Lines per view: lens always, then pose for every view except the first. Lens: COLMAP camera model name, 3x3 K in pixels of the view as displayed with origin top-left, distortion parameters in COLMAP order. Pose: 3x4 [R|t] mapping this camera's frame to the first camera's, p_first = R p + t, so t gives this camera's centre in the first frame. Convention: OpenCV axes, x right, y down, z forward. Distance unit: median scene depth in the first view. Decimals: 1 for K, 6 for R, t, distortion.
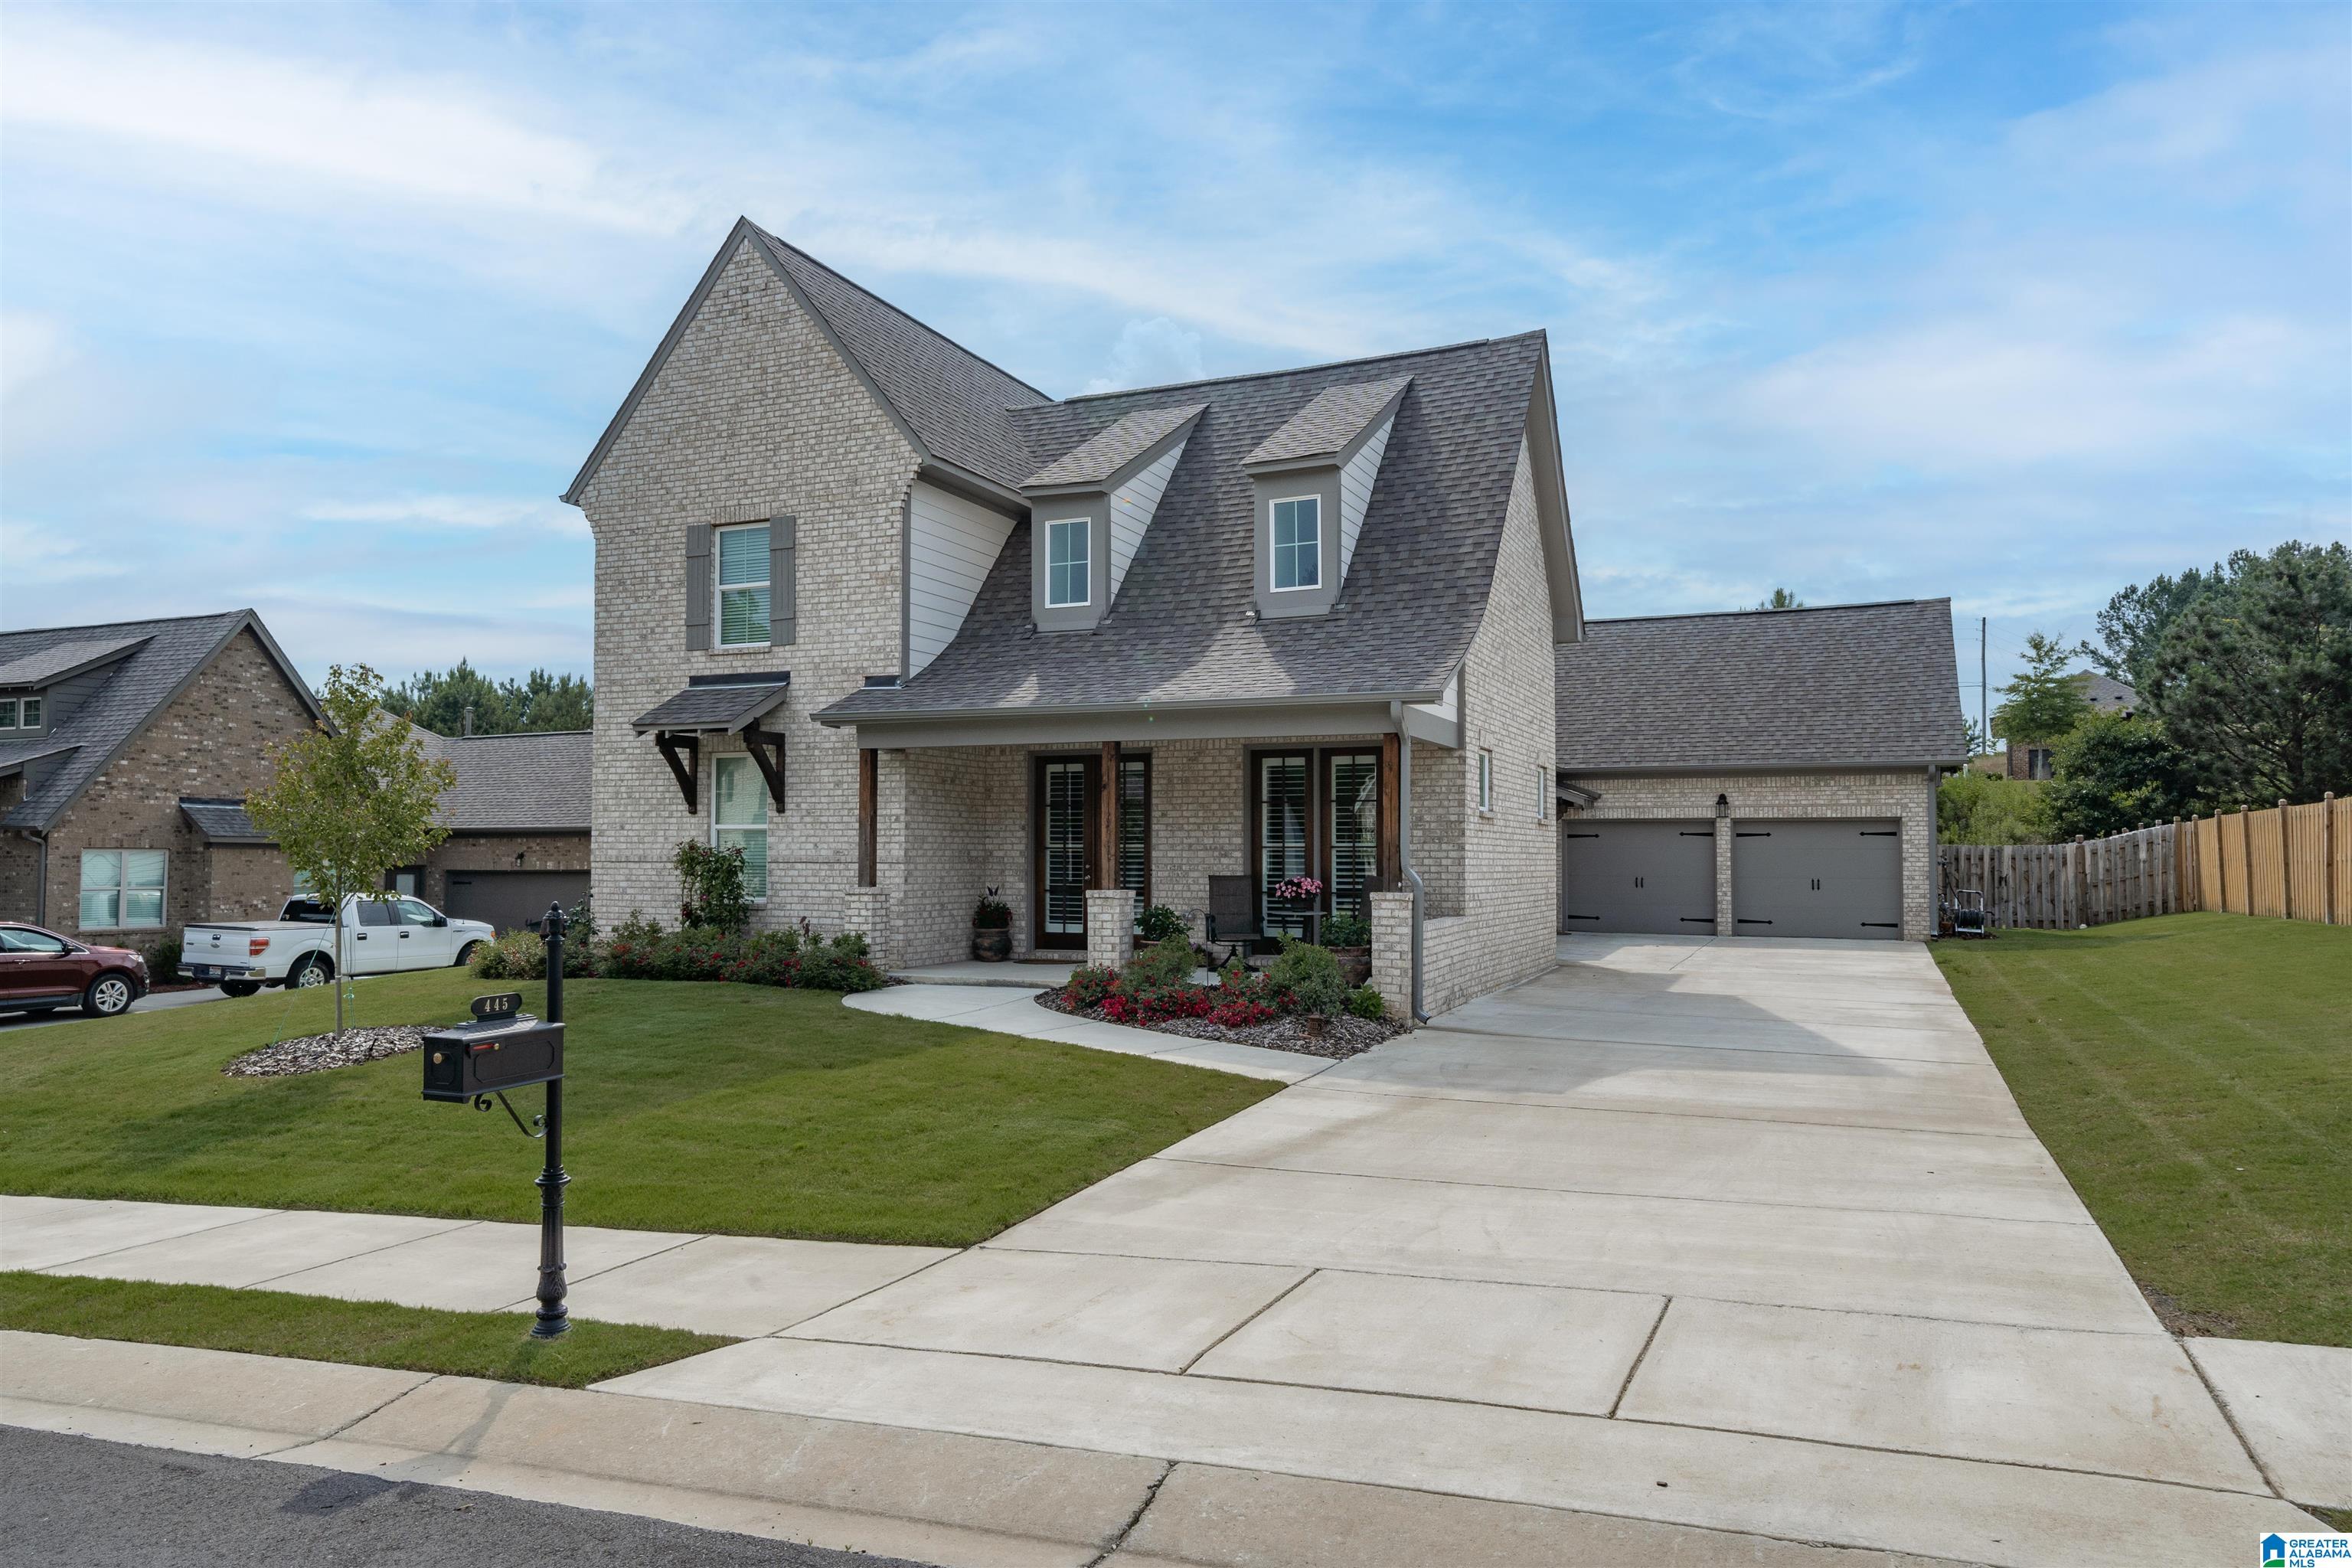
lens RADIAL K [[1750.7, 0, 1033.2], [0, 1750.7, 747.1], [0, 0, 1]] dist [0.008901, 0.039309]
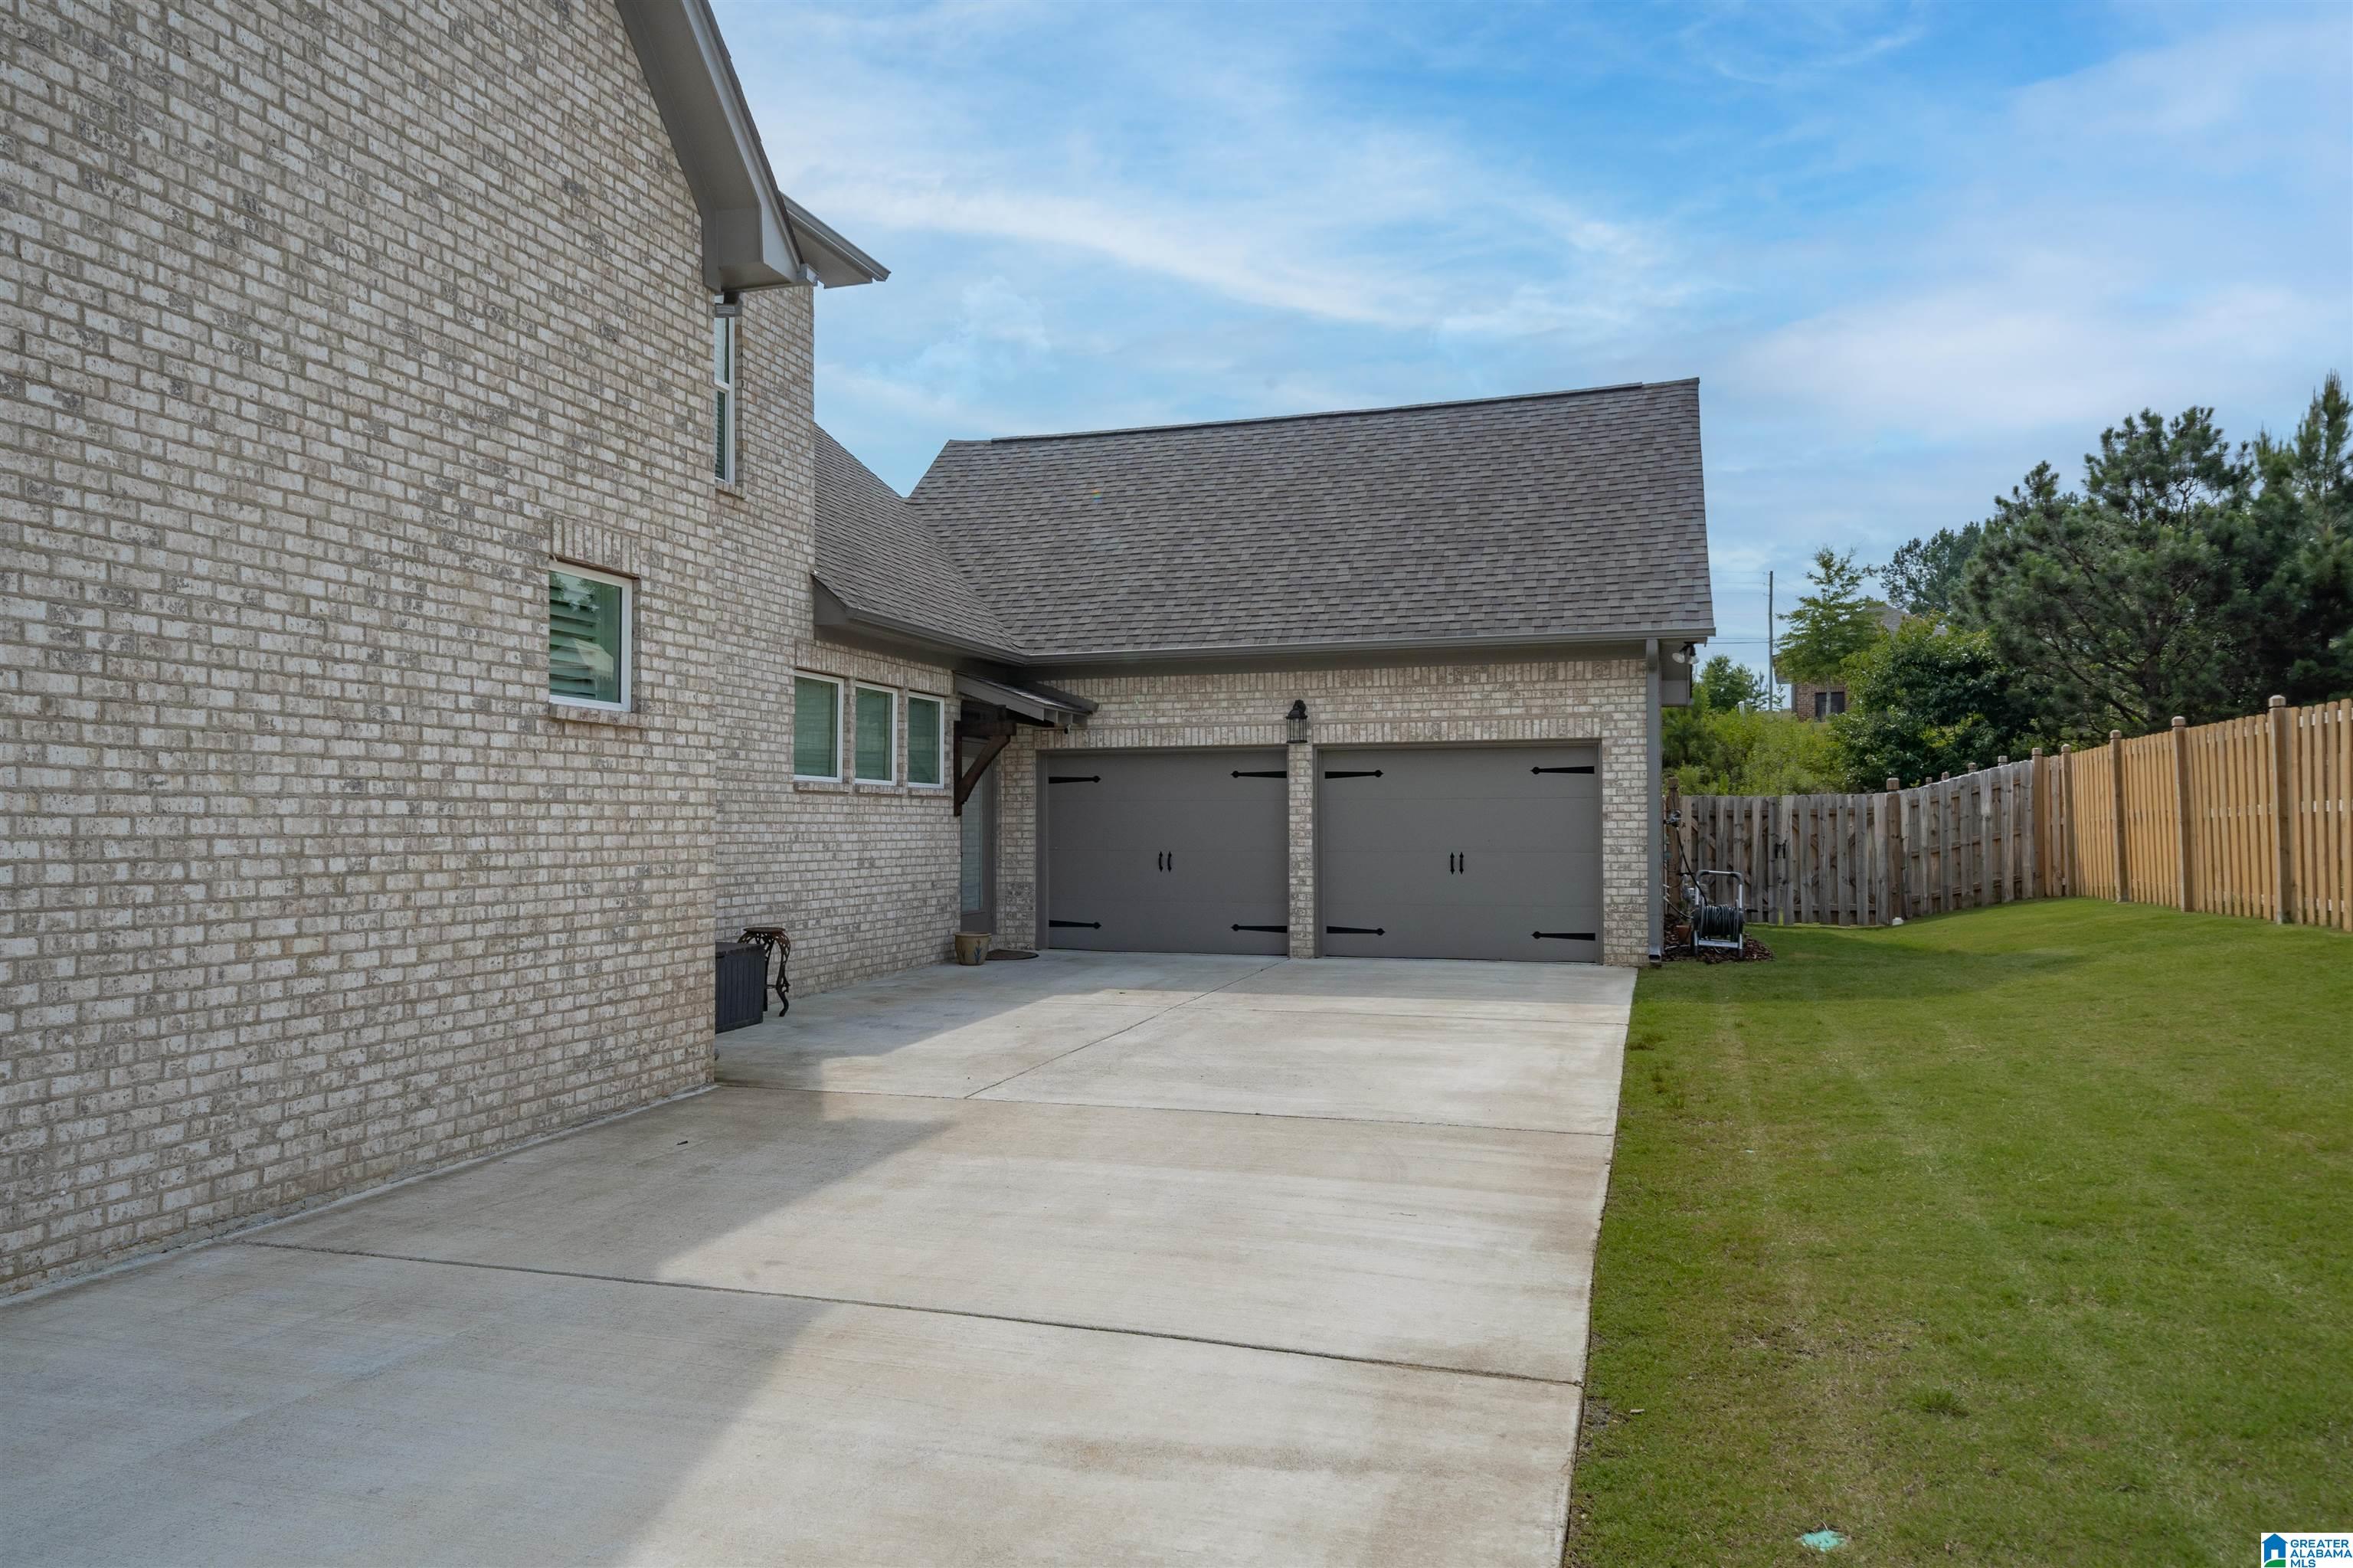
lens RADIAL K [[1751.5, 0, 1033.6], [0, 1751.5, 747.0], [0, 0, 1]] dist [0.008901, 0.039309]
pose [[0.995331, -0.001703, 0.096502, 0.223794], [-0.000029, 0.999839, 0.017943, 0.027487], [-0.096517, -0.017862, 0.995171, 0.400360]]
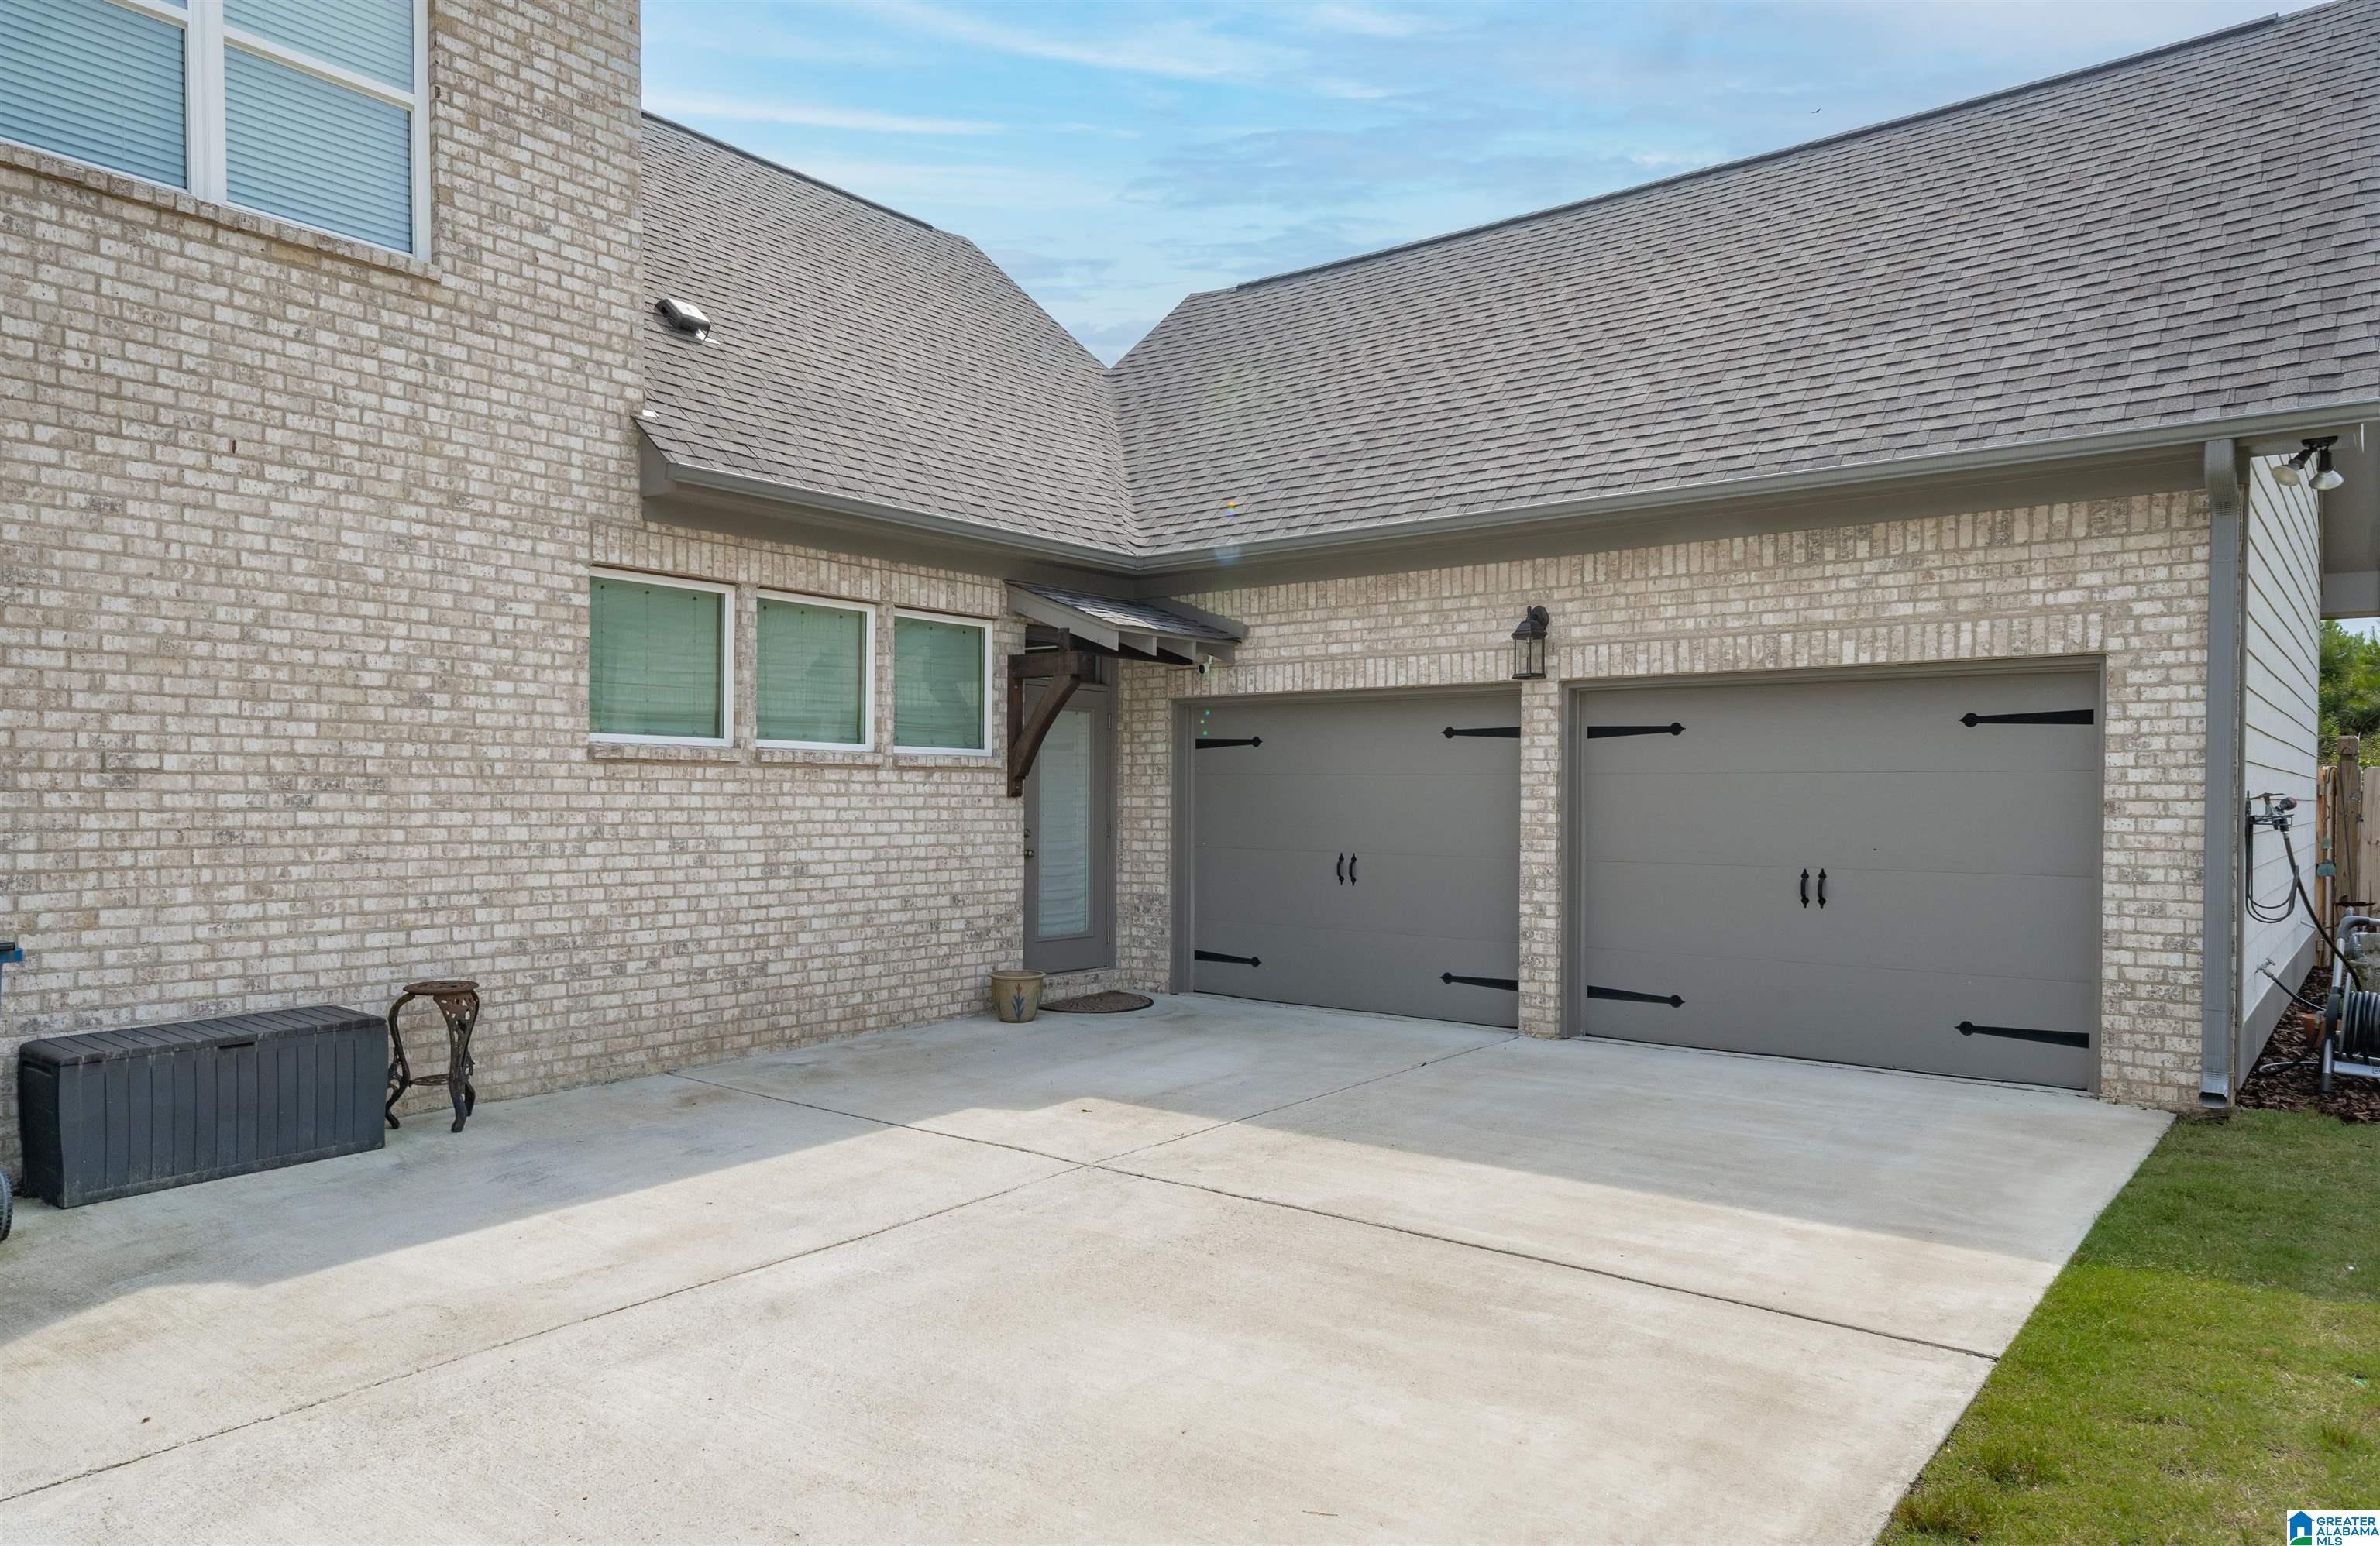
lens RADIAL K [[1568.0, 0, 1130.8], [0, 1568.0, 789.7], [0, 0, 1]] dist [0.025382, 0.003000]
pose [[0.969544, -0.000186, -0.244916, 0.341512], [0.014857, 0.998203, 0.058056, 0.037254], [0.244465, -0.059927, 0.967805, 0.605994]]
